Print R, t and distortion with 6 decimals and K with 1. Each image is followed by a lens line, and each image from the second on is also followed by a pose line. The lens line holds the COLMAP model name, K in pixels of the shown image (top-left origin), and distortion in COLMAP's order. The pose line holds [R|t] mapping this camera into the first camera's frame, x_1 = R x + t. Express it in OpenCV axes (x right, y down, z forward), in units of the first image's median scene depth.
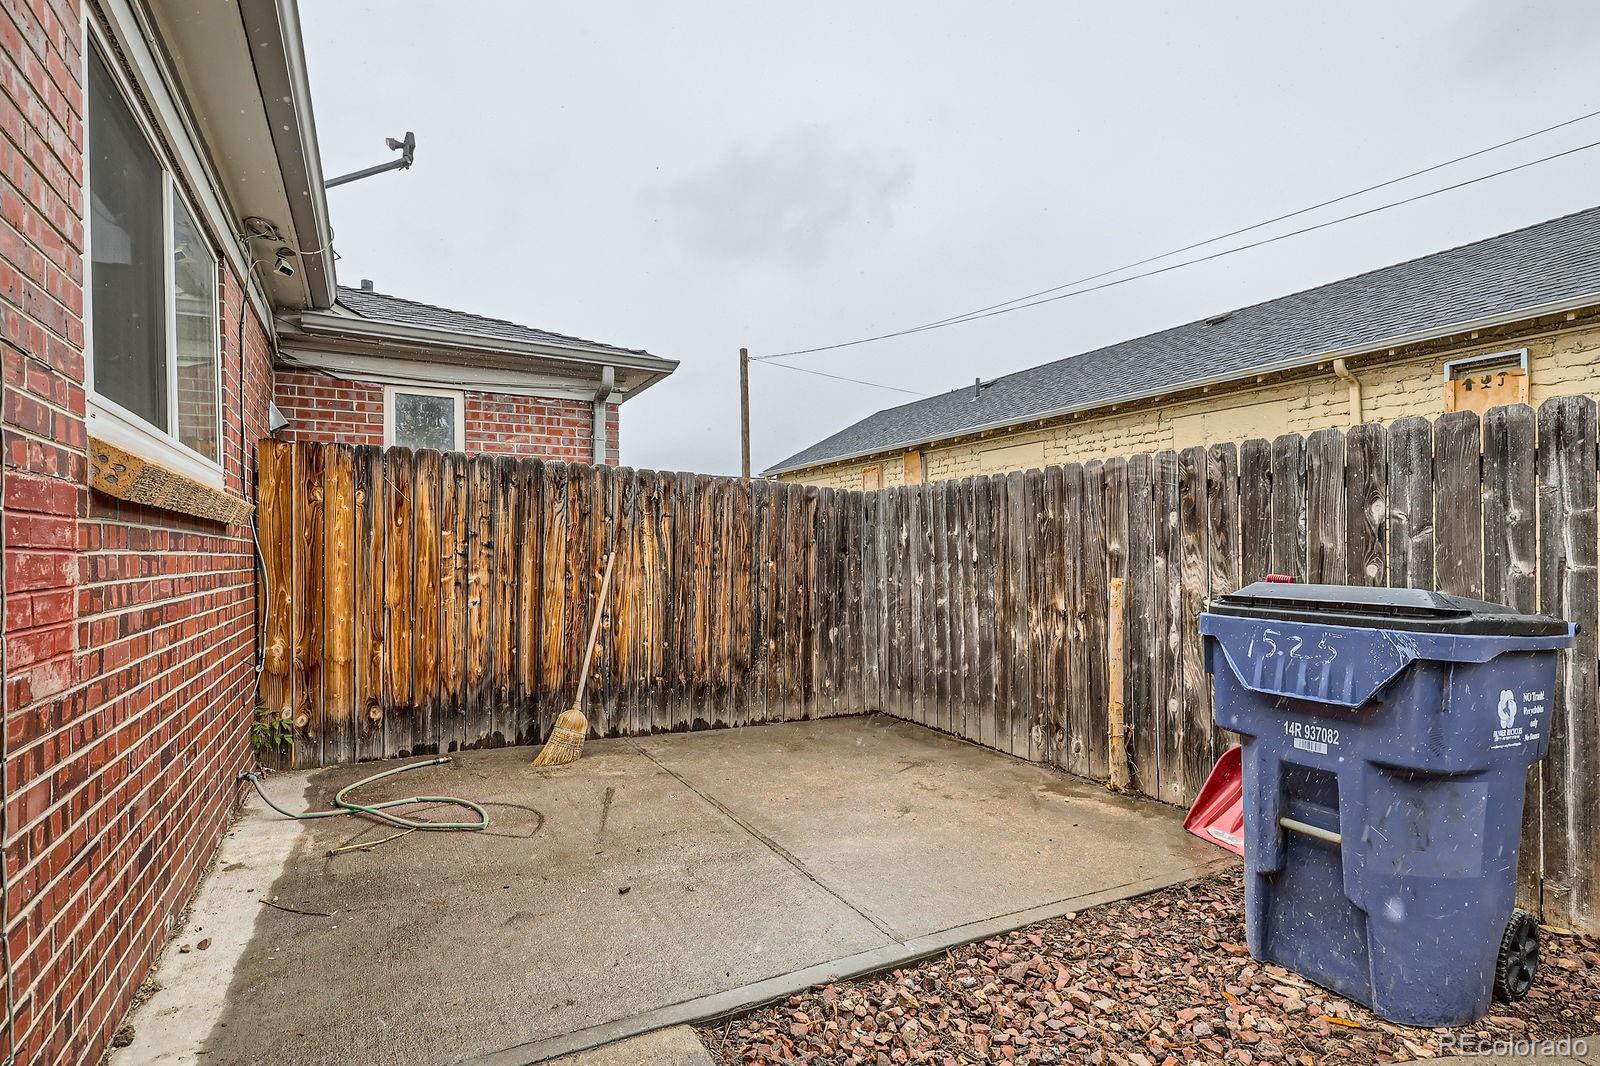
lens RADIAL K [[730.7, 0, 800.0], [0, 730.7, 533.0], [0, 0, 1]] dist [0.002022, -0.001099]
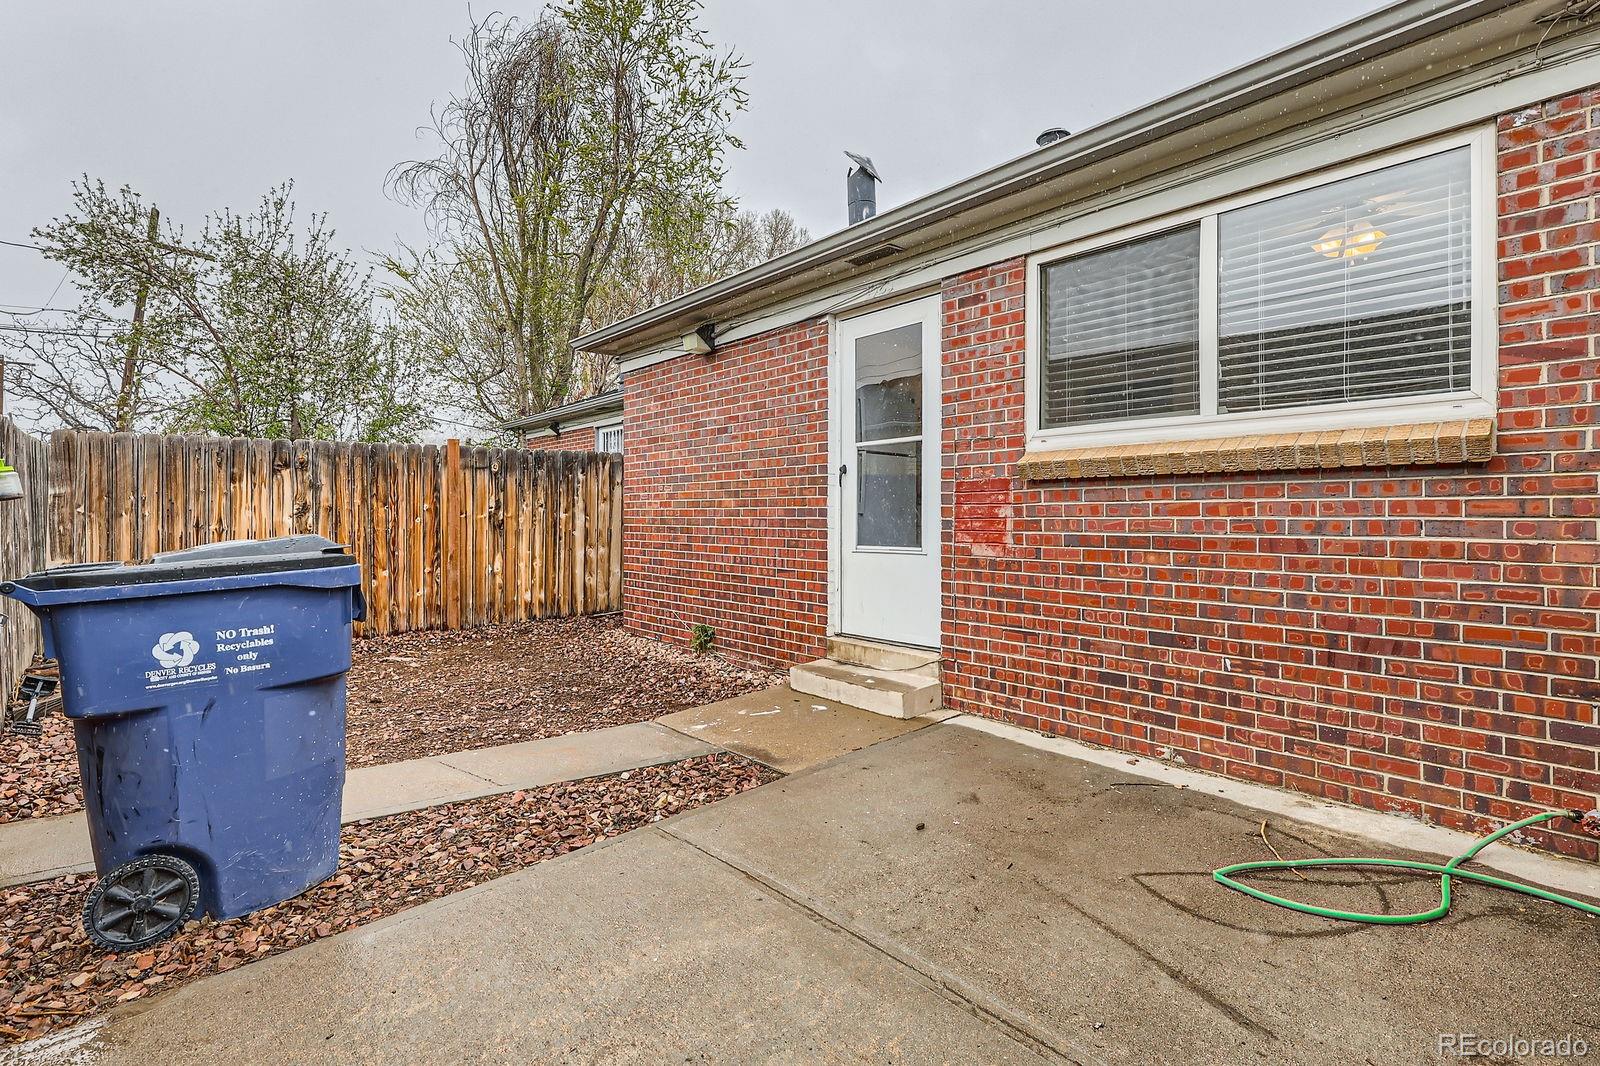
lens RADIAL K [[730.7, 0, 800.0], [0, 730.7, 533.0], [0, 0, 1]] dist [0.002022, -0.001099]
pose [[-0.977056, 0.008081, -0.212829, 0.128976], [0.008748, 0.999959, -0.002191, 0.069739], [0.212803, -0.004002, -0.977087, 1.794334]]
